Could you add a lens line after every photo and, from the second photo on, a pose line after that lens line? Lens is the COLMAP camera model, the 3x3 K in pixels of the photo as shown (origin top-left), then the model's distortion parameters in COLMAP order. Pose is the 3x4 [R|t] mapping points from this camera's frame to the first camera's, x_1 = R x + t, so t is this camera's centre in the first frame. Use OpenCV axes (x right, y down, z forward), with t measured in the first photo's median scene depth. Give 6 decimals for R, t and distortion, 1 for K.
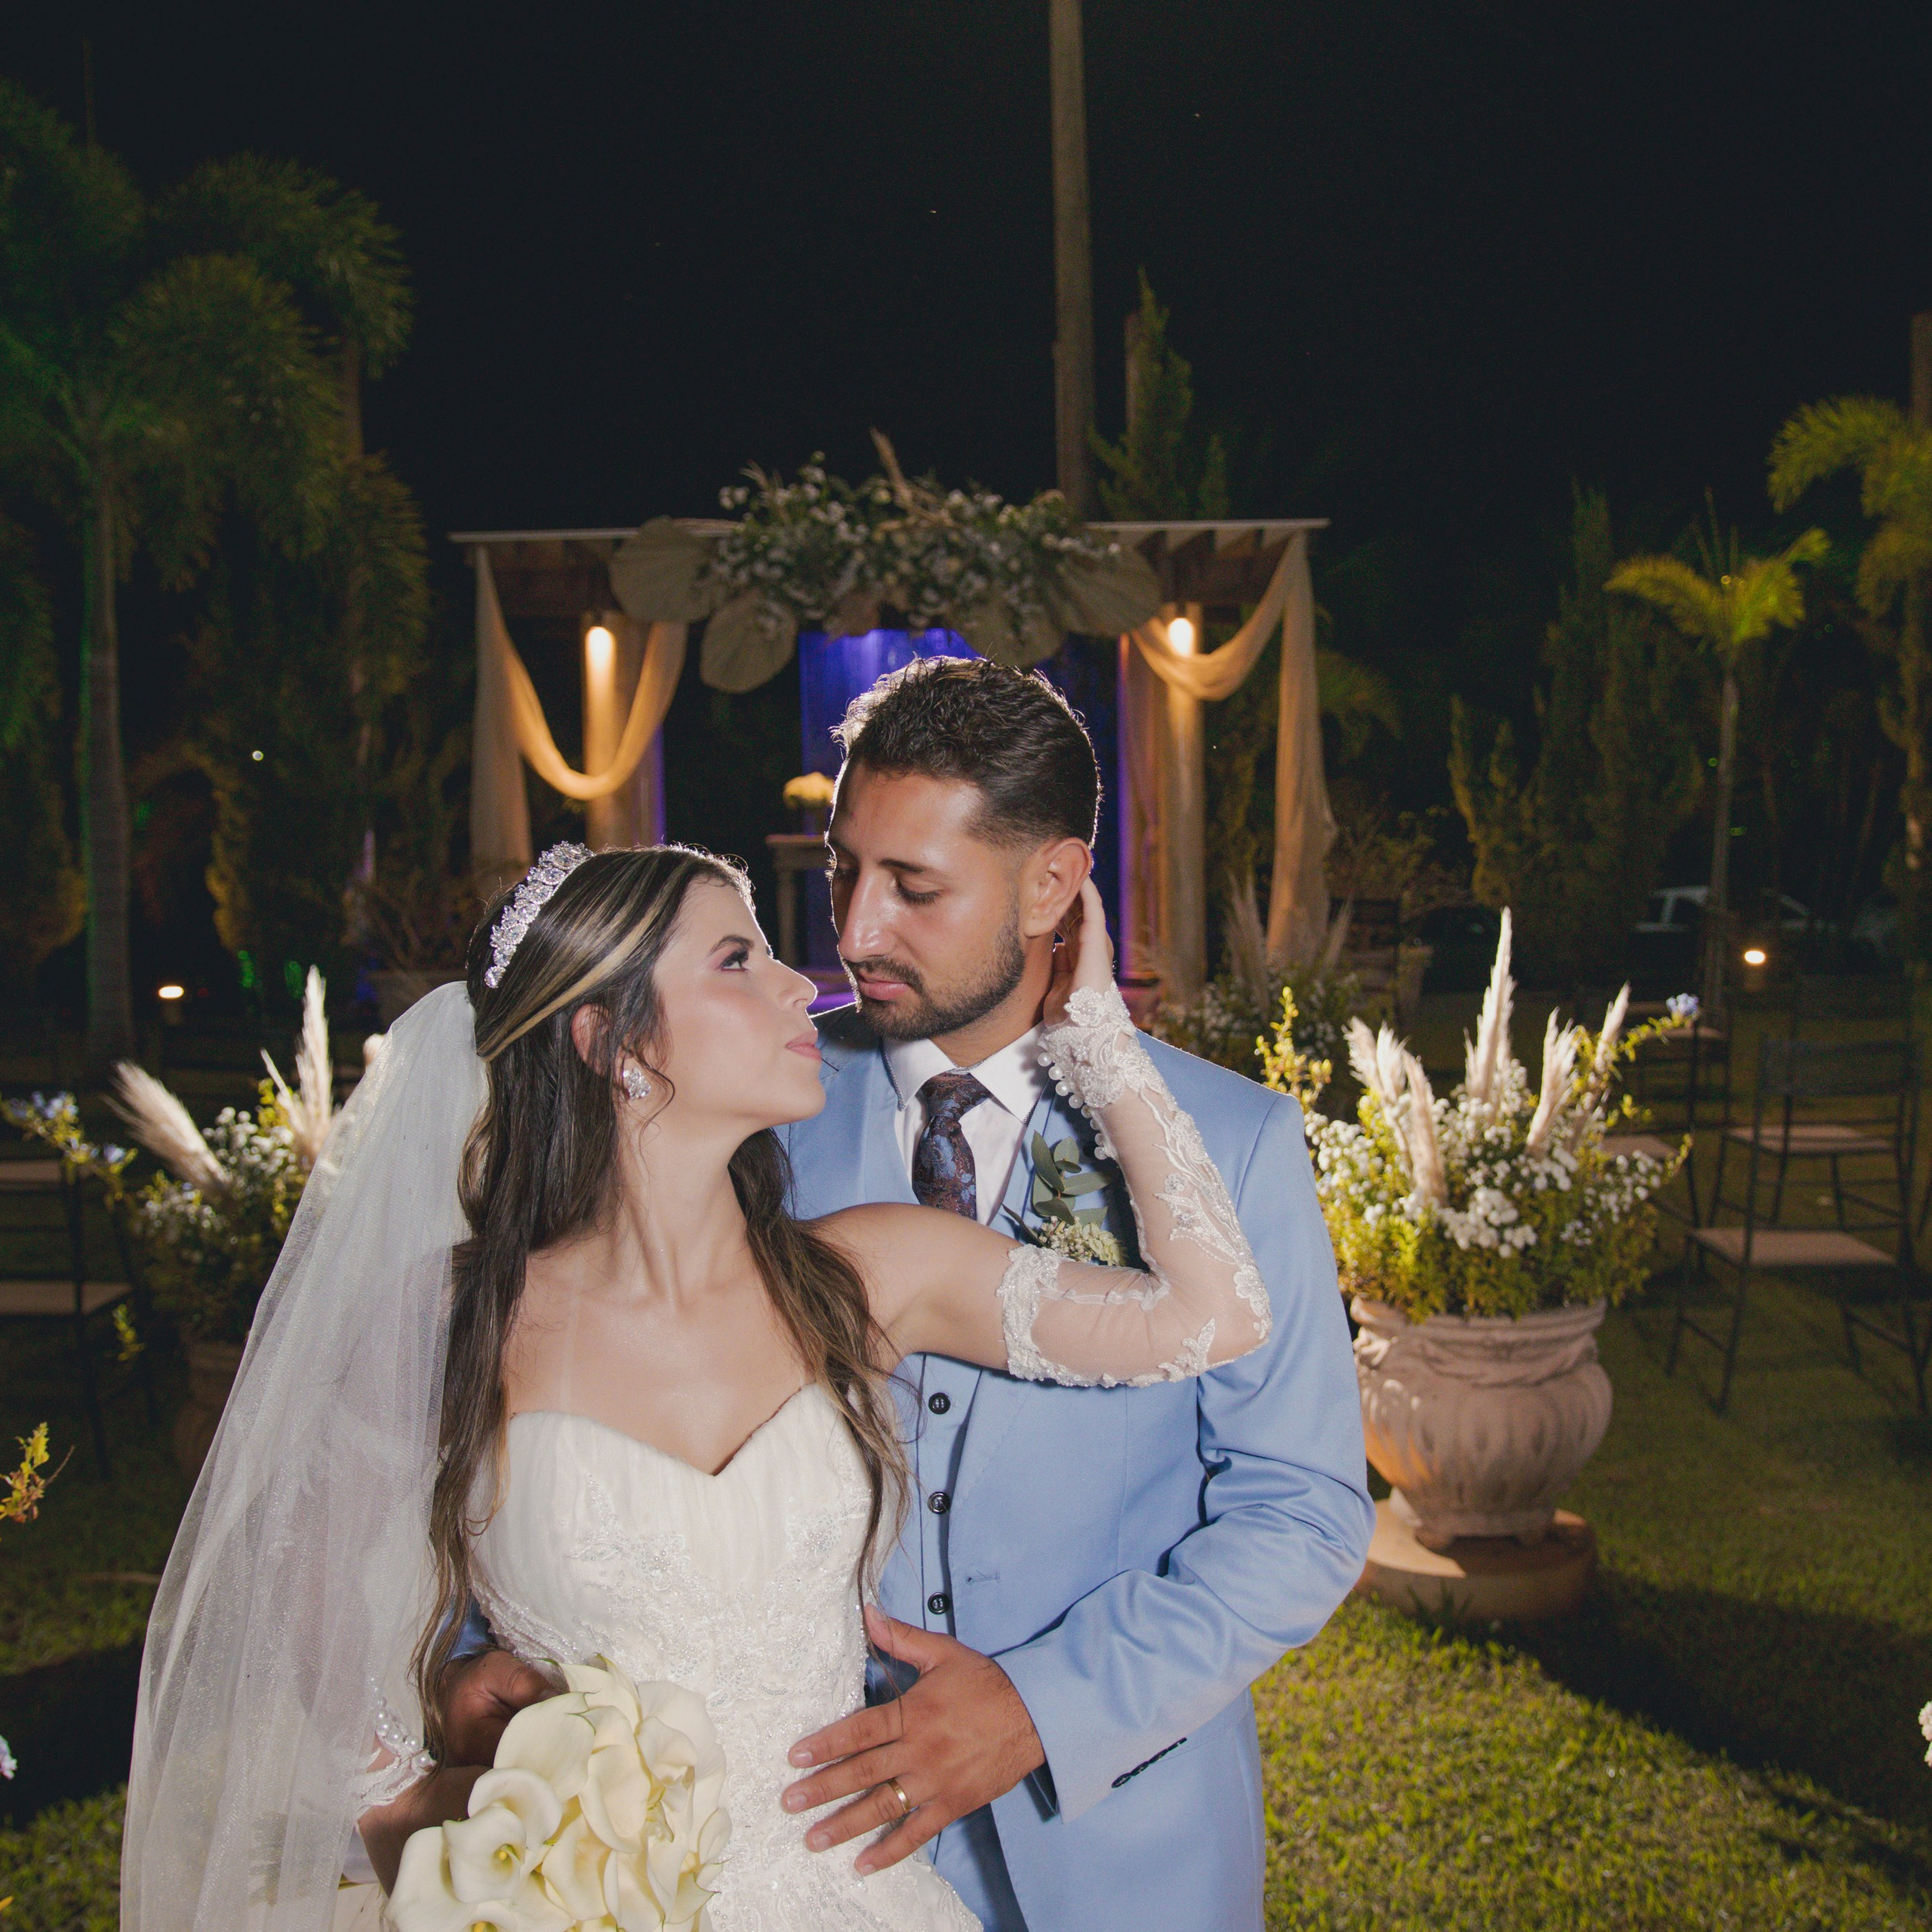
lens RADIAL K [[2259.0, 0, 966.0], [0, 2259.0, 966.0], [0, 0, 1]] dist [-0.091009, 0.019433]
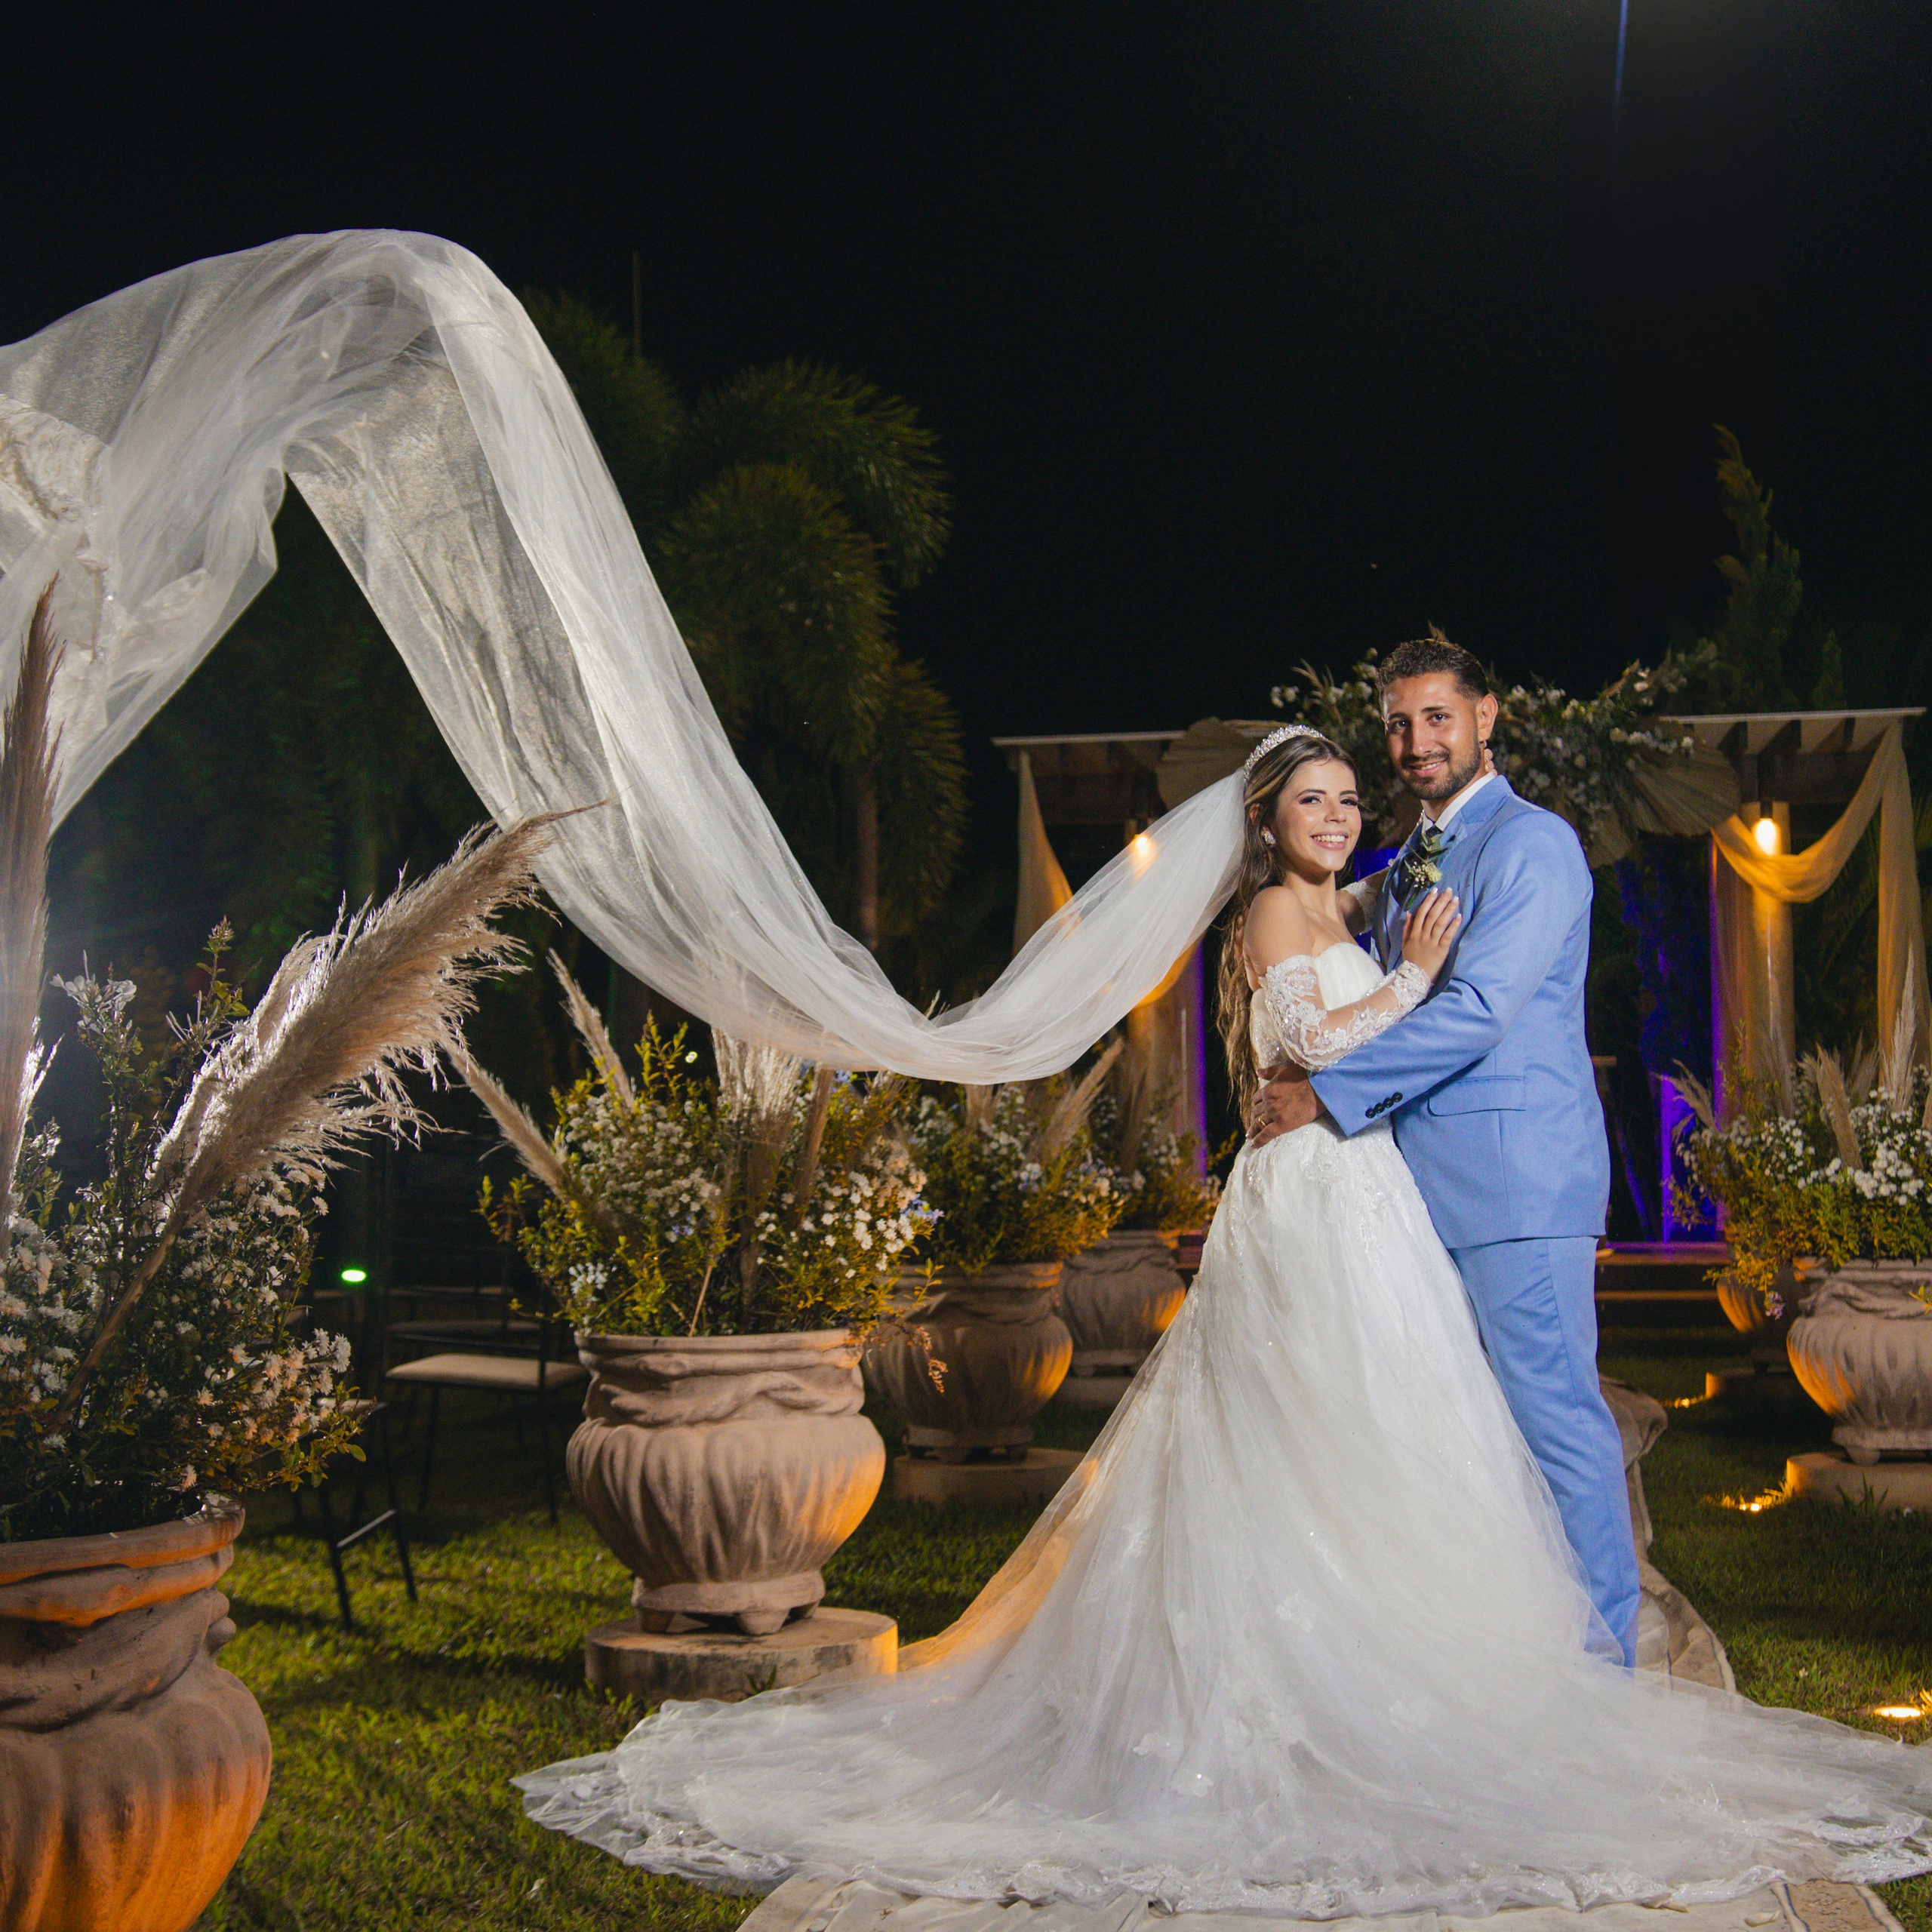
lens RADIAL K [[2958.9, 0, 966.0], [0, 2958.9, 966.0], [0, 0, 1]] dist [-0.042294, 0.011054]
pose [[0.979199, -0.002961, -0.202882, 0.020224], [-0.023964, 0.991208, -0.130128, 0.075334], [0.201483, 0.132283, 0.970518, -0.247033]]
